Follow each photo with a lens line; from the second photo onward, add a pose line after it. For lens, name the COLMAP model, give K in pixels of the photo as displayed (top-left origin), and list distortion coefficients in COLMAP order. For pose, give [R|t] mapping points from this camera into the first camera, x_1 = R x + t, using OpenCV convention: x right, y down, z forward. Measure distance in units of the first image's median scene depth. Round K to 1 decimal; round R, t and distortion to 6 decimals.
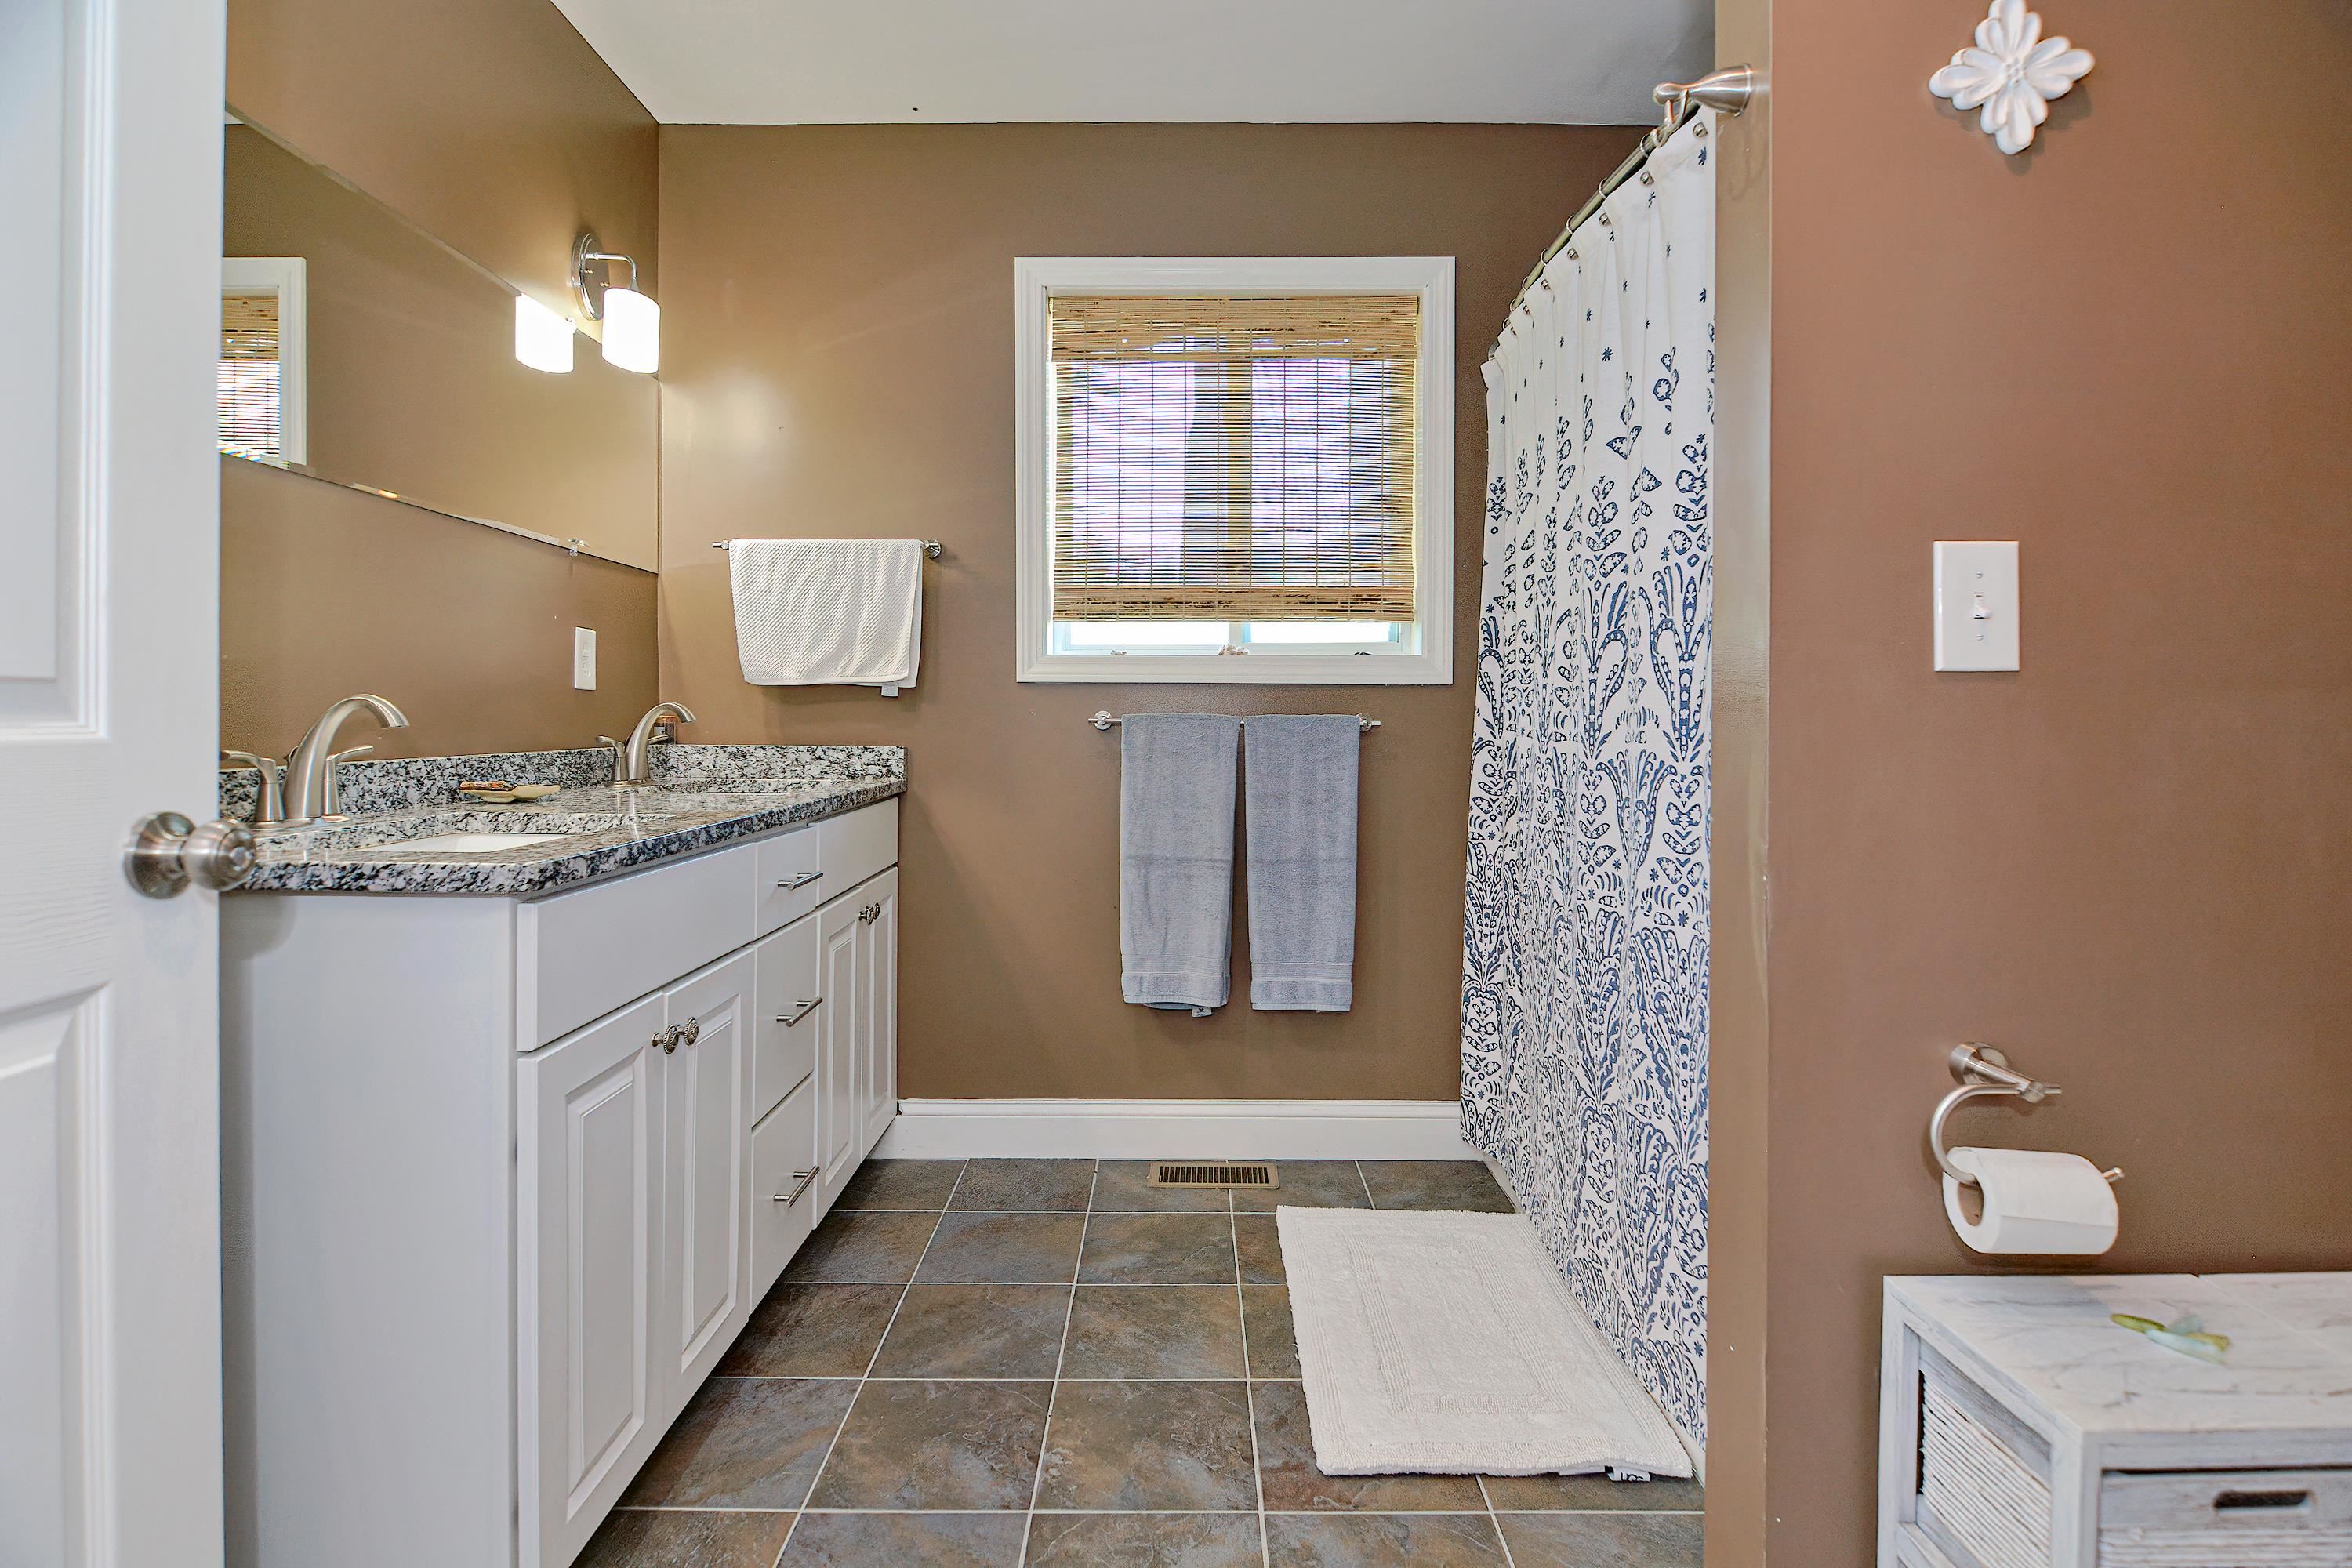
lens RADIAL K [[1224.7, 0, 1111.1], [0, 1224.7, 717.3], [0, 0, 1]] dist [0.007460, -0.012222]
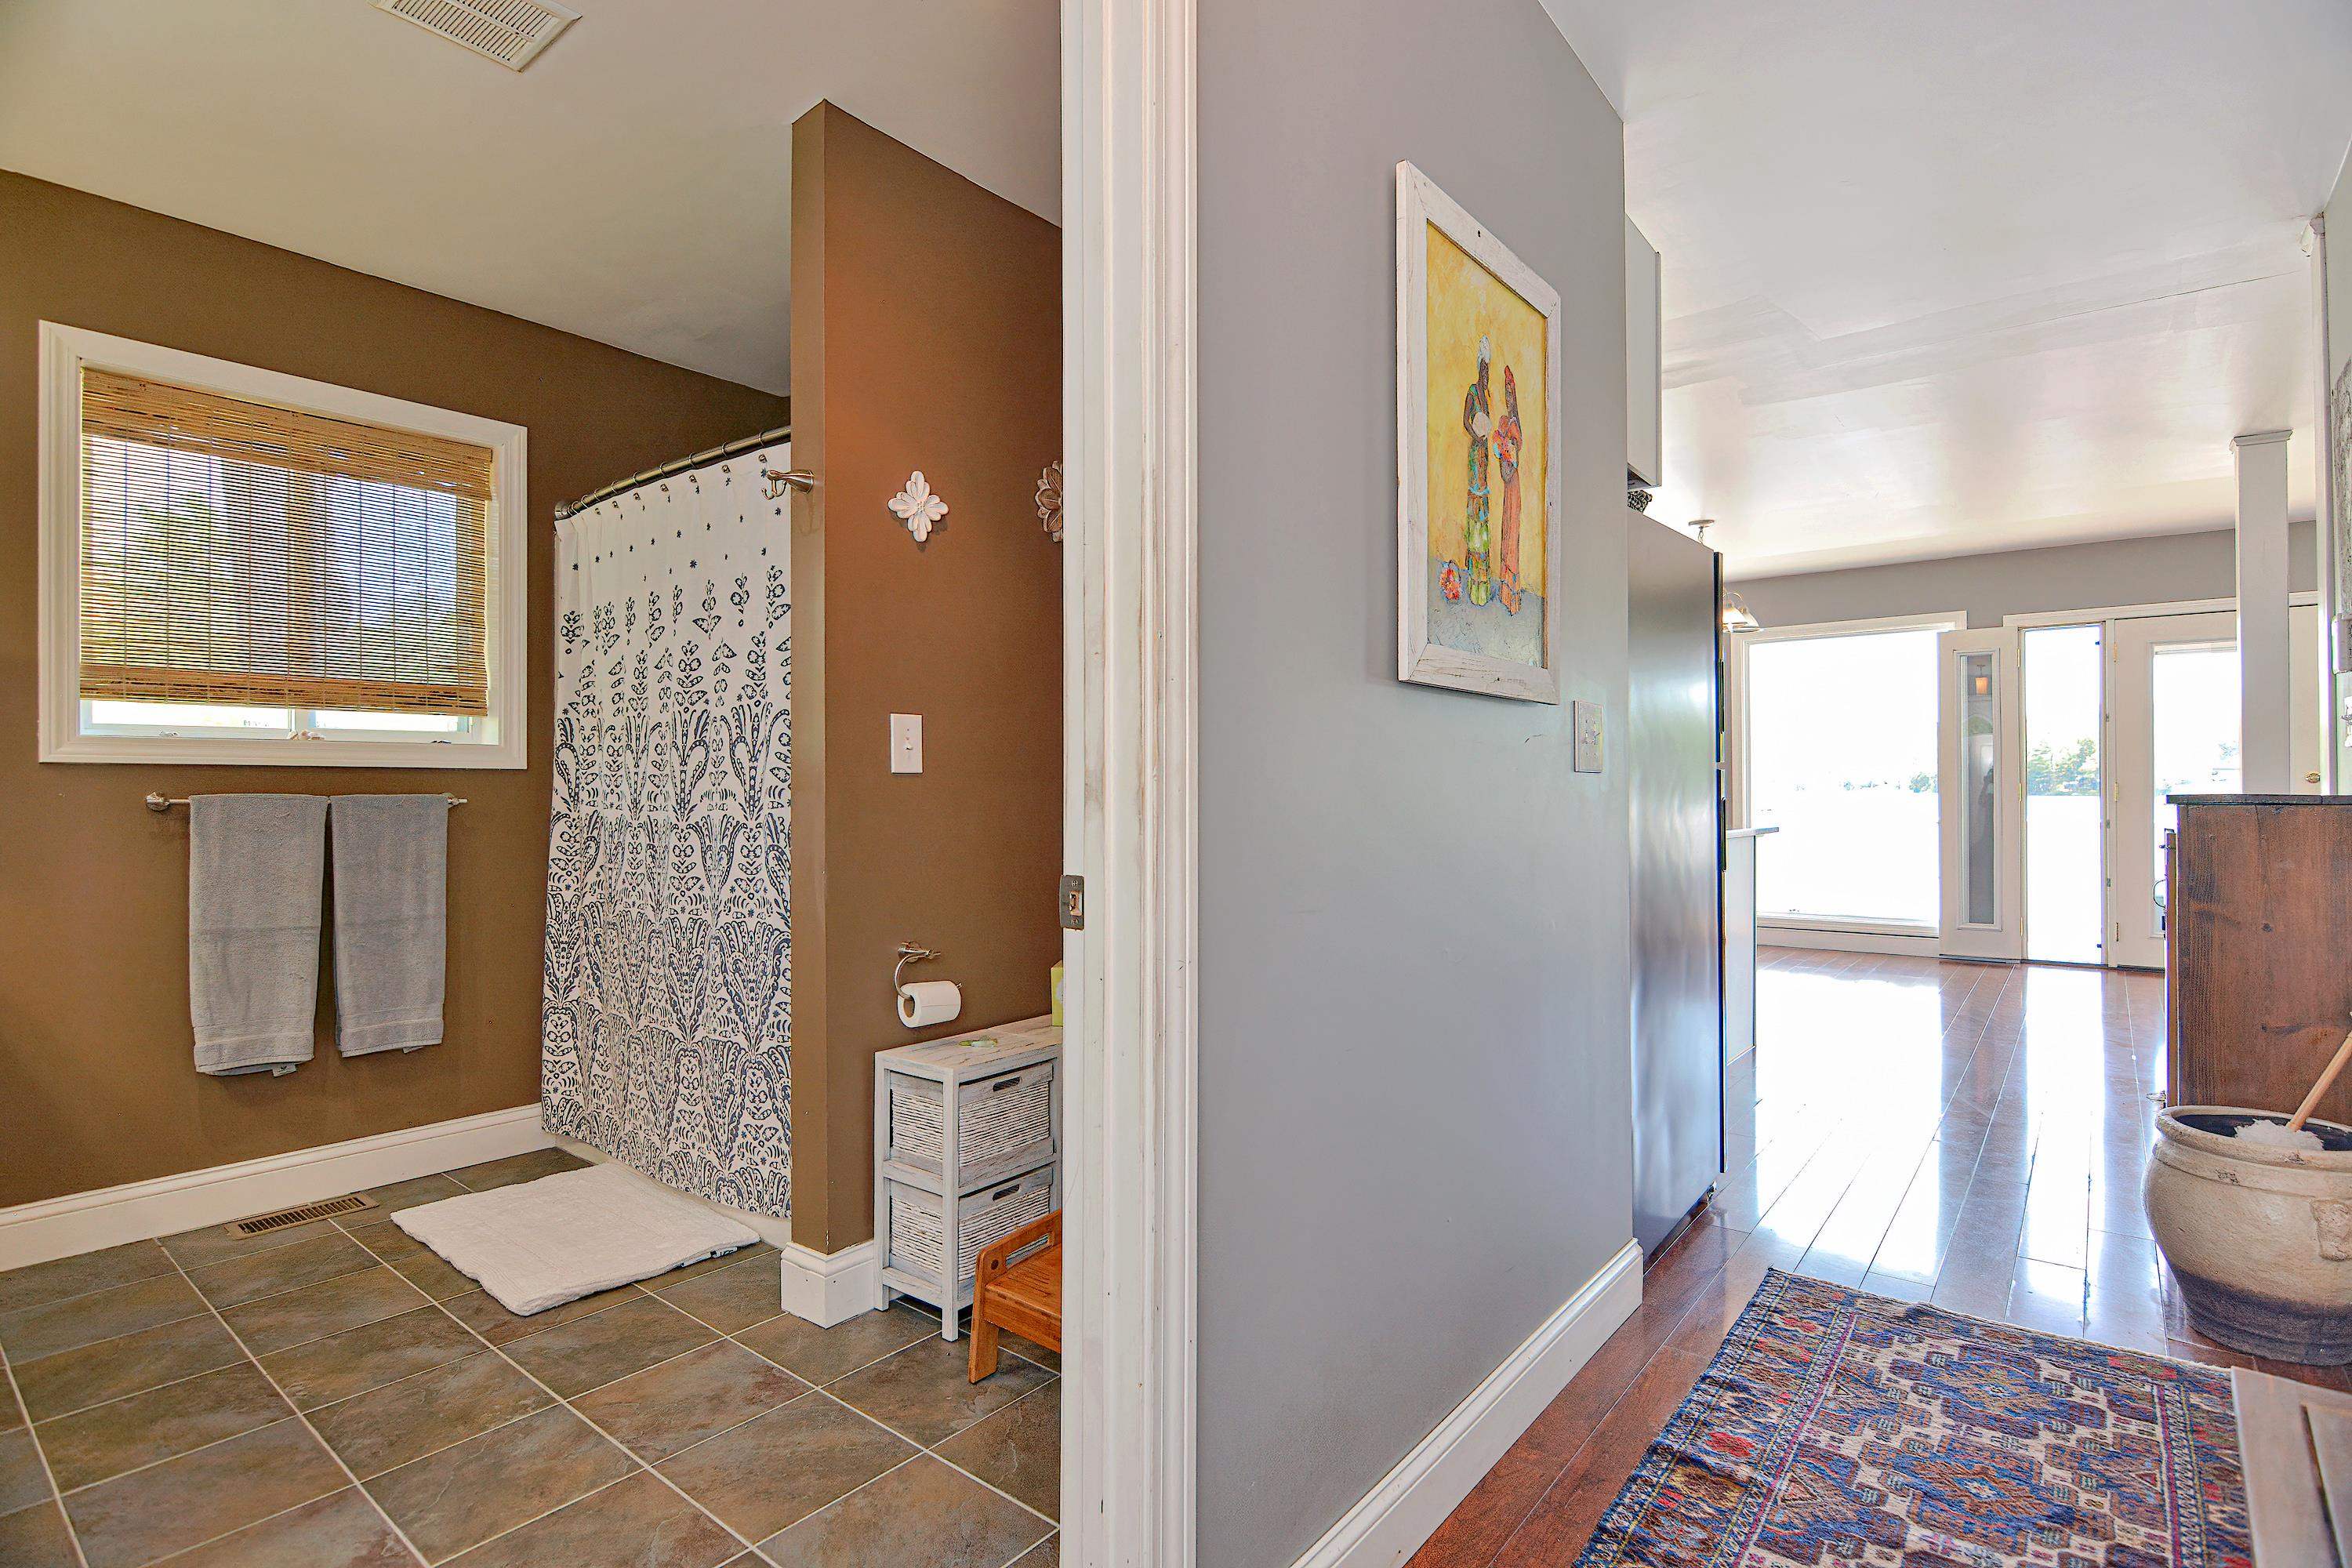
lens RADIAL K [[1139.5, 0, 1187.4], [0, 1139.5, 779.9], [0, 0, 1]] dist [0.003575, -0.009426]
pose [[0.614807, 0.002225, 0.788674, -0.331821], [0.007636, 0.999932, -0.008774, -0.001349], [-0.788641, 0.011417, 0.614748, -0.364868]]
